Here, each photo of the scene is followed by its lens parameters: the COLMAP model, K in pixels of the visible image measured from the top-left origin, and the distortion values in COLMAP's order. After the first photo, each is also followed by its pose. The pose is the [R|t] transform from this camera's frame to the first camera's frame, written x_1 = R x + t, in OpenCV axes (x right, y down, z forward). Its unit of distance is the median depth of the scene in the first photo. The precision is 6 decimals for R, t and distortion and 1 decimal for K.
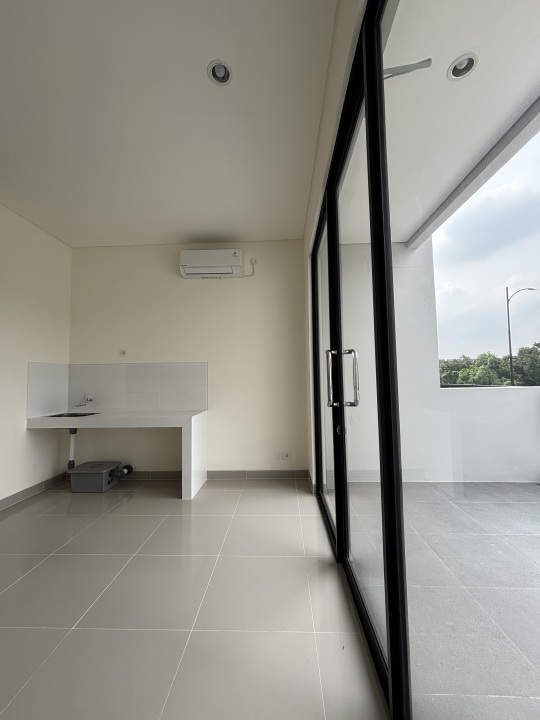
lens RADIAL K [[294.0, 0, 270.0], [0, 294.0, 360.0], [0, 0, 1]] dist [-0.000290, -0.000053]
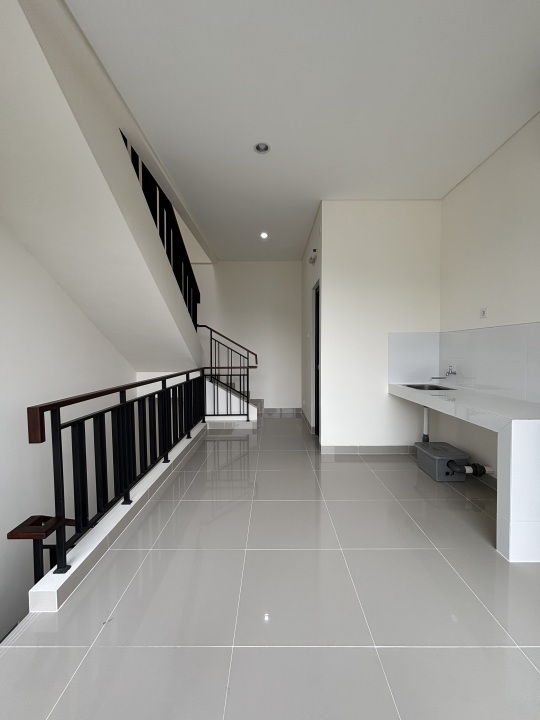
lens RADIAL K [[294.0, 0, 270.0], [0, 294.0, 360.0], [0, 0, 1]] dist [-0.000290, -0.000053]
pose [[0.031236, 0.049104, -0.998305, 0.248066], [0.069750, 0.996250, 0.051186, 0.019546], [0.997075, -0.071230, 0.027694, 0.500580]]
